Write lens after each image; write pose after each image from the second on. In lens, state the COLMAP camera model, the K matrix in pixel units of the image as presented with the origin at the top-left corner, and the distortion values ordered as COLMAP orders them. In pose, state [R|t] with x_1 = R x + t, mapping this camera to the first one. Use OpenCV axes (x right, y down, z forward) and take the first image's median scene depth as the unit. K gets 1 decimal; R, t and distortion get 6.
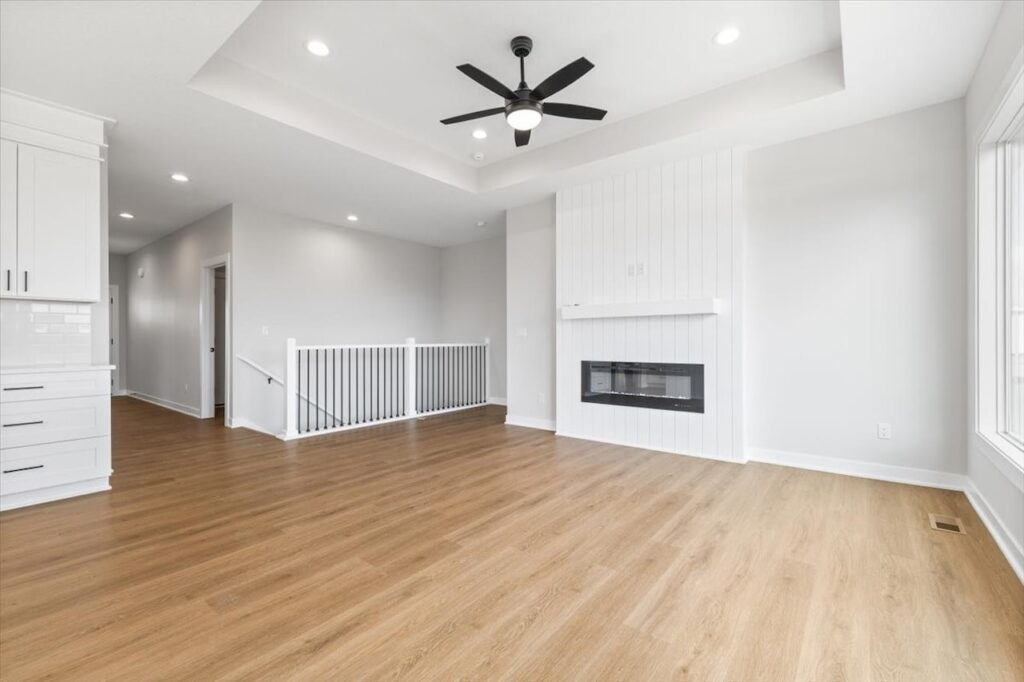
lens RADIAL K [[443.2, 0, 511.7], [0, 443.2, 338.9], [0, 0, 1]] dist [0.015157, -0.004919]
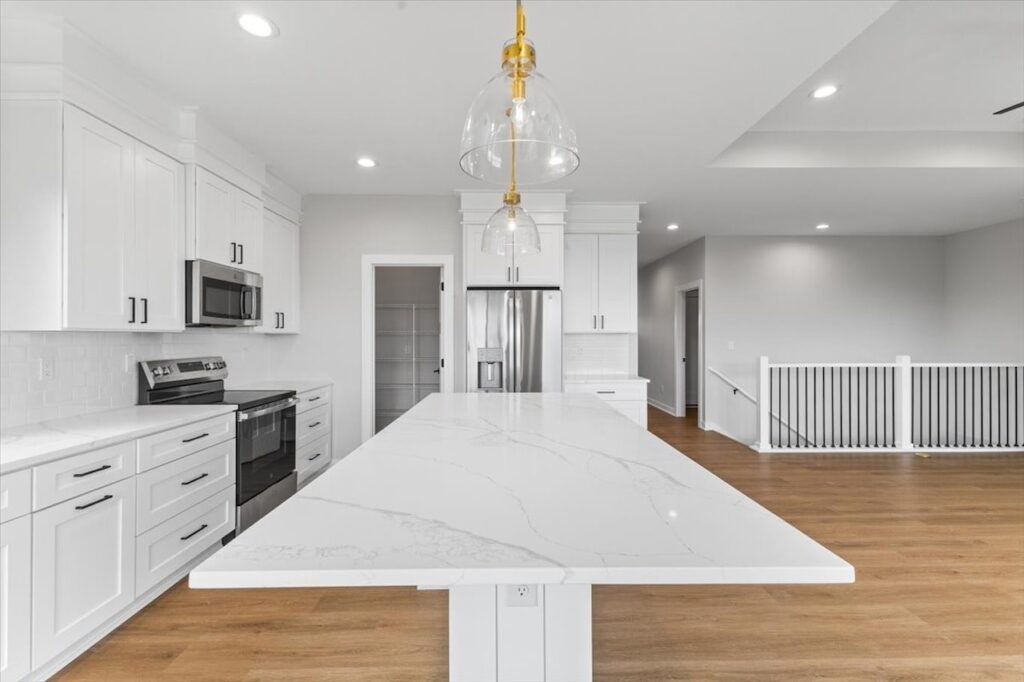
lens RADIAL K [[443.2, 0, 513.9], [0, 443.2, 335.6], [0, 0, 1]] dist [0.015157, -0.004919]
pose [[0.636010, -0.000899, -0.771680, -0.071518], [-0.000001, 0.999999, -0.001166, -0.064337], [0.771681, 0.000742, 0.636010, -0.174941]]
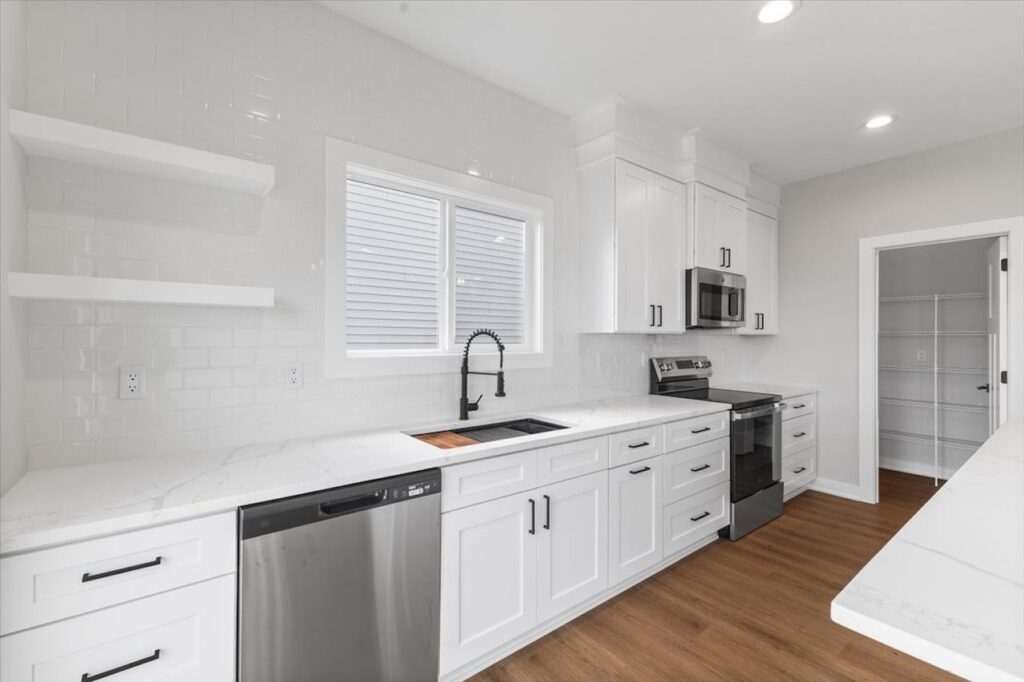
lens RADIAL K [[443.2, 0, 519.5], [0, 443.2, 337.9], [0, 0, 1]] dist [0.015157, -0.004919]
pose [[-0.227553, 0.001369, -0.973765, -0.113407], [-0.001280, 0.999998, 0.001705, -0.064351], [0.973765, 0.001634, -0.227551, -0.237905]]
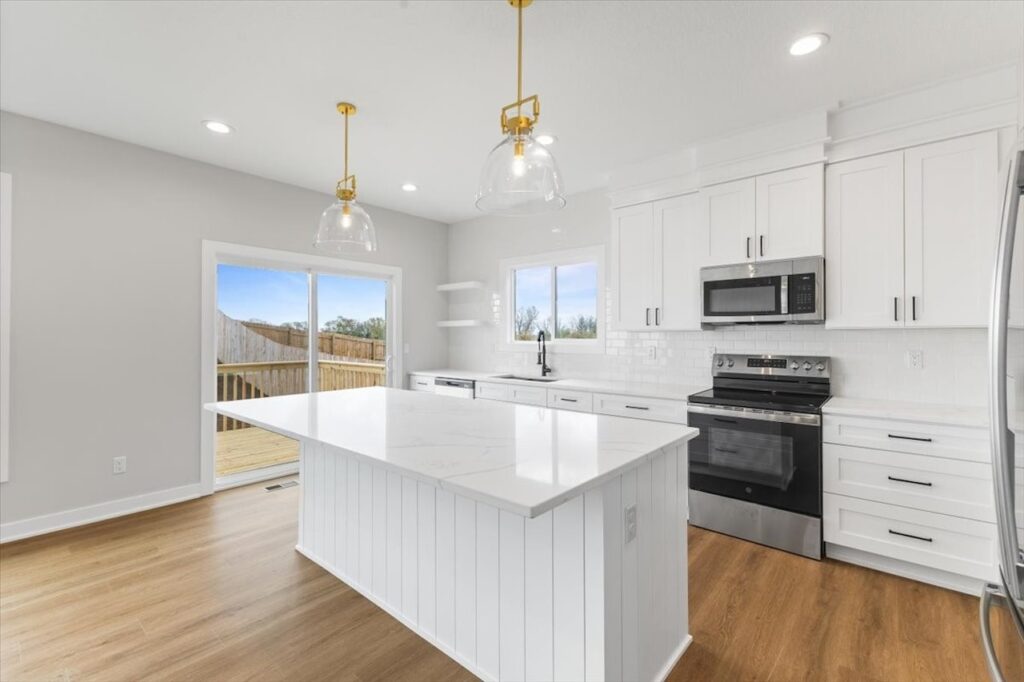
lens RADIAL K [[443.2, 0, 512.4], [0, 443.2, 332.9], [0, 0, 1]] dist [0.015157, -0.004919]
pose [[-0.999243, 0.004101, 0.038693, -0.647135], [0.003804, 0.999963, -0.007751, -0.060753], [-0.038723, -0.007598, -0.999221, 0.773203]]
